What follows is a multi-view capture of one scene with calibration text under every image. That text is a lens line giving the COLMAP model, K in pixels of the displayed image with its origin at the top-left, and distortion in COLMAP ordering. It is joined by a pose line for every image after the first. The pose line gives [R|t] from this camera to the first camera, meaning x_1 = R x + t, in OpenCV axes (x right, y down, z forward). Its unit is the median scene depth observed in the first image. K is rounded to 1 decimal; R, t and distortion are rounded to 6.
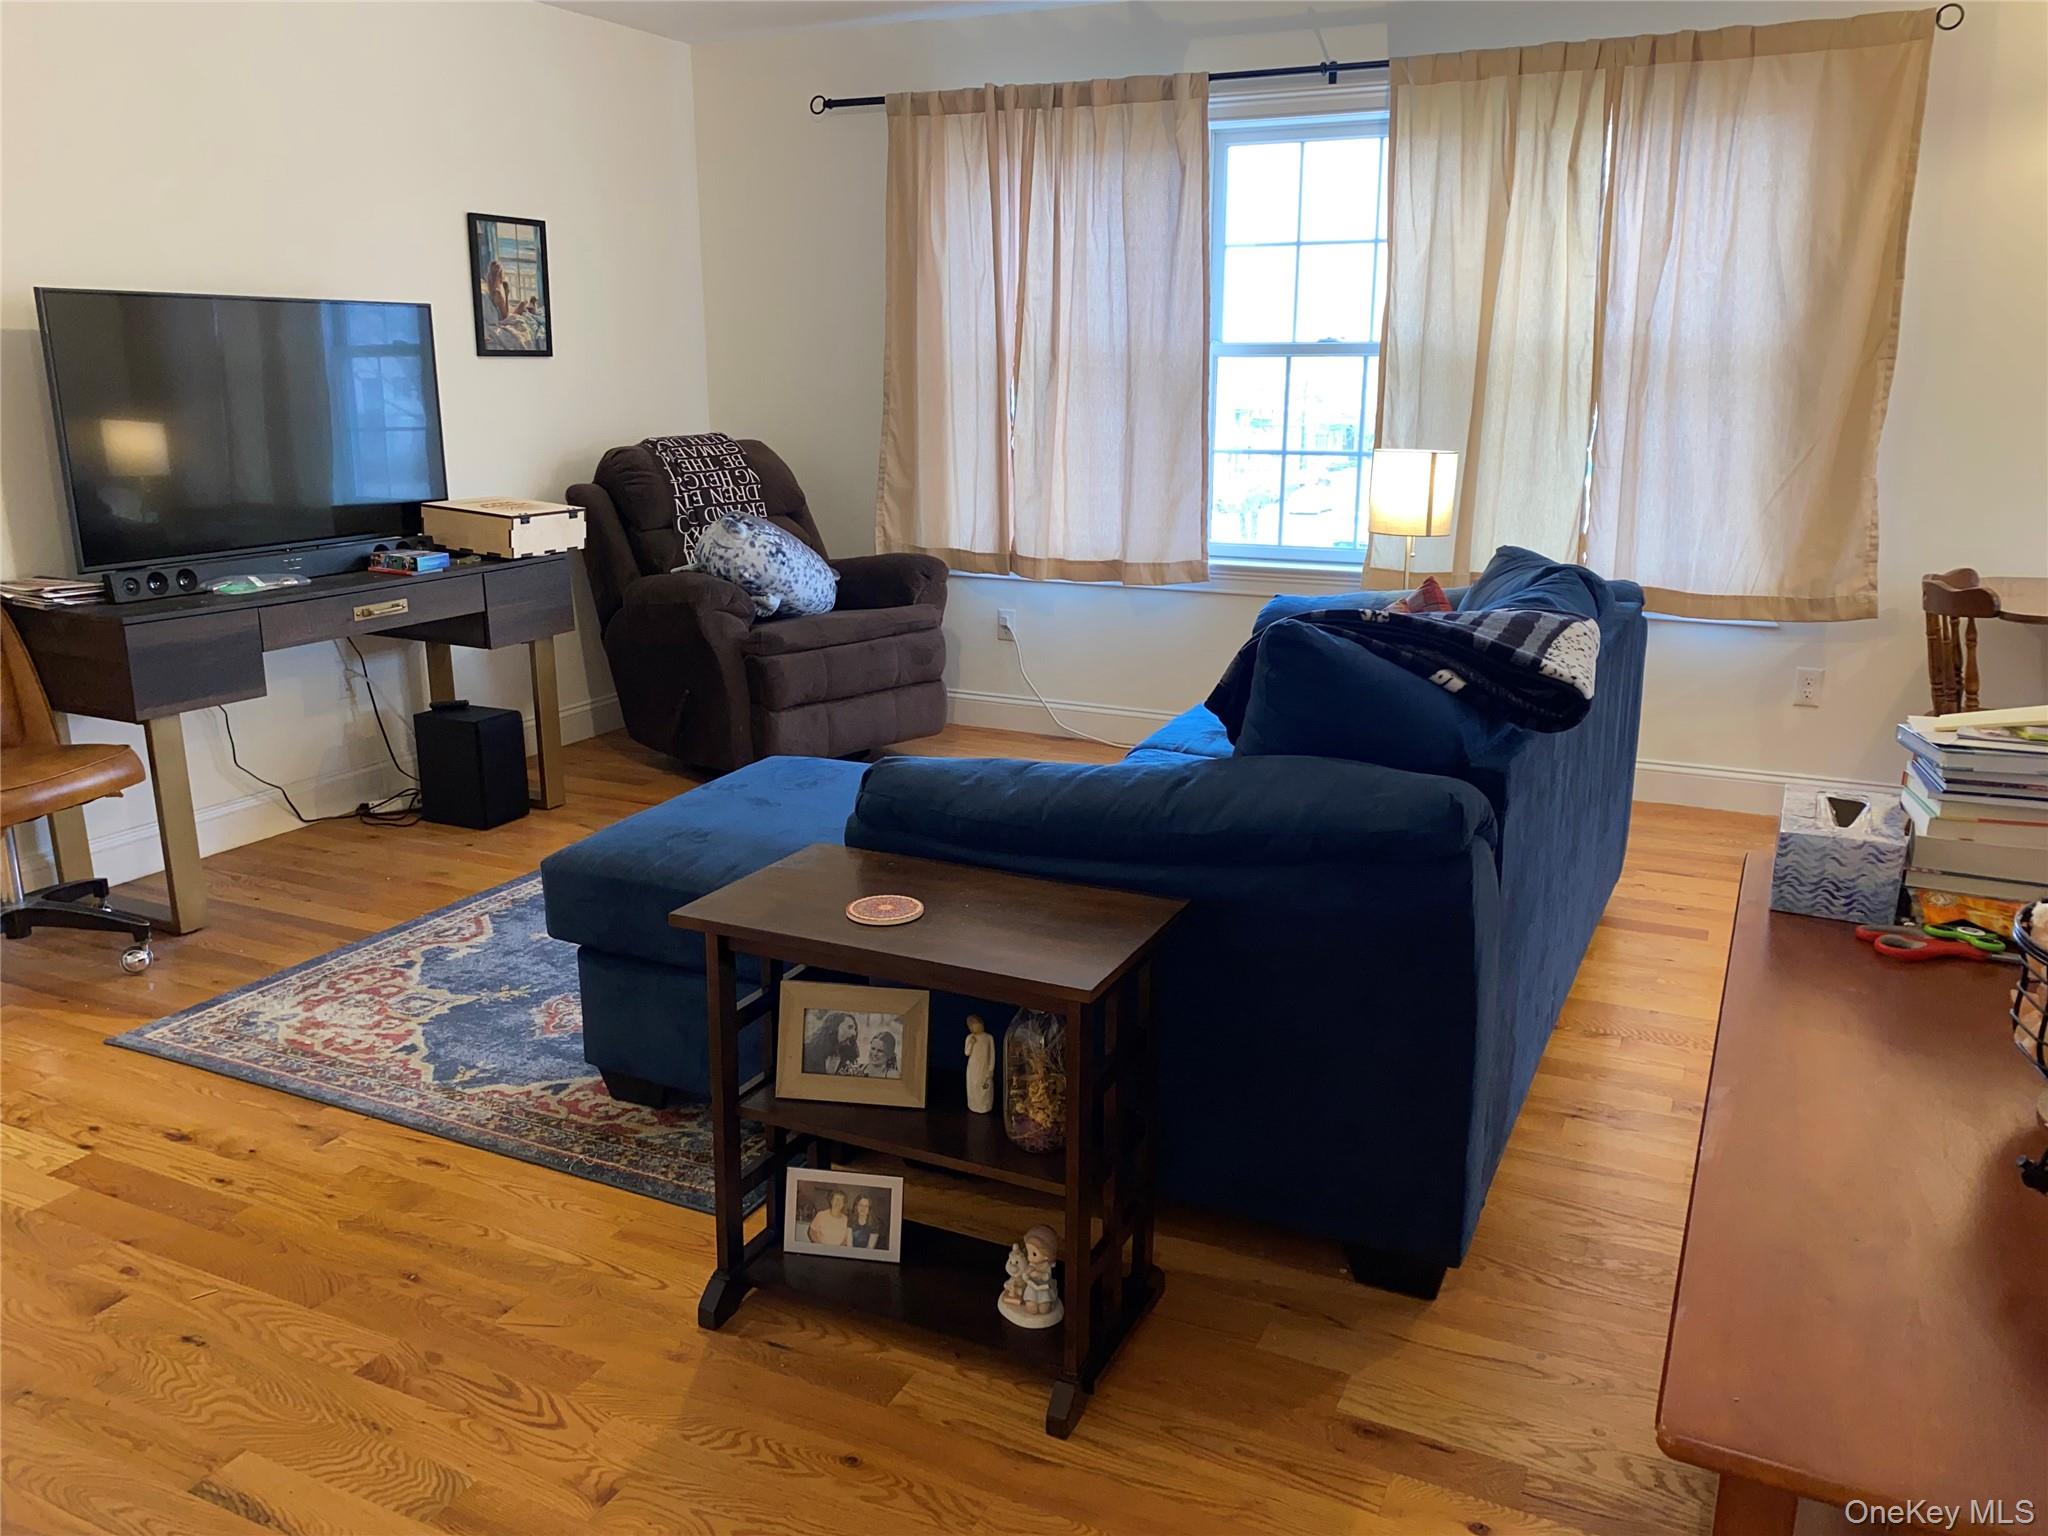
lens RADIAL K [[1566.7, 0, 1010.9], [0, 1566.7, 783.7], [0, 0, 1]] dist [0.013013, -0.035643]
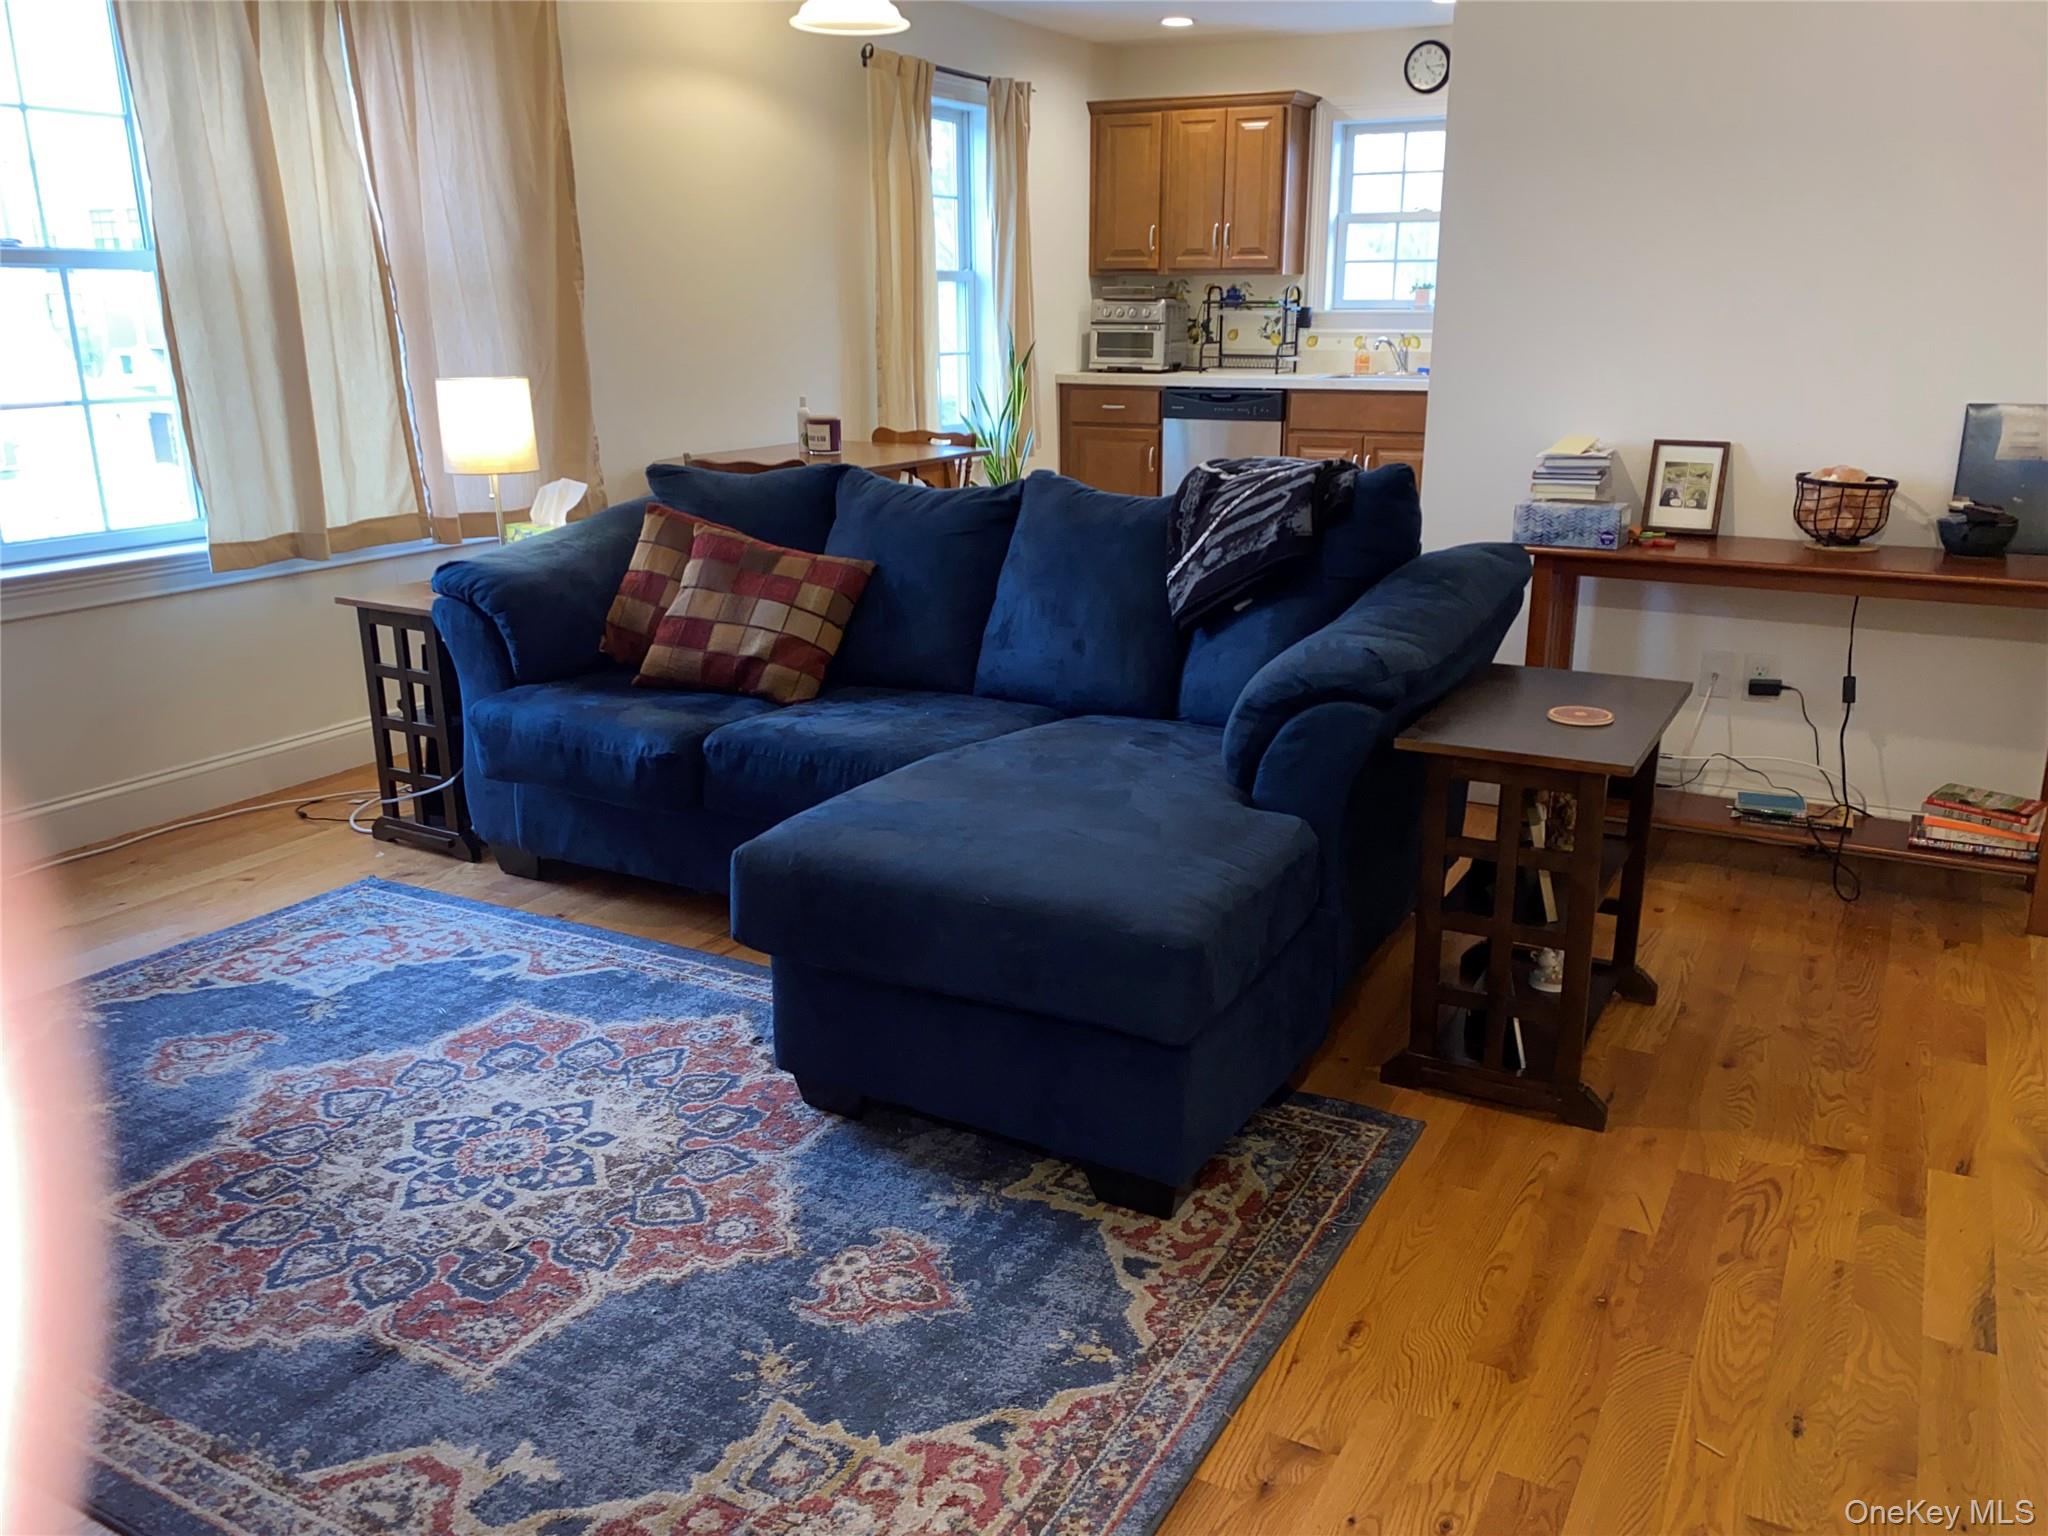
lens RADIAL K [[1622.7, 0, 1030.2], [0, 1622.7, 768.7], [0, 0, 1]] dist [0.027980, -0.021533]
pose [[0.044019, -0.285089, 0.957490, -0.907619], [0.250819, 0.930875, 0.265634, -0.232214], [-0.967033, 0.228464, 0.112481, 0.850247]]
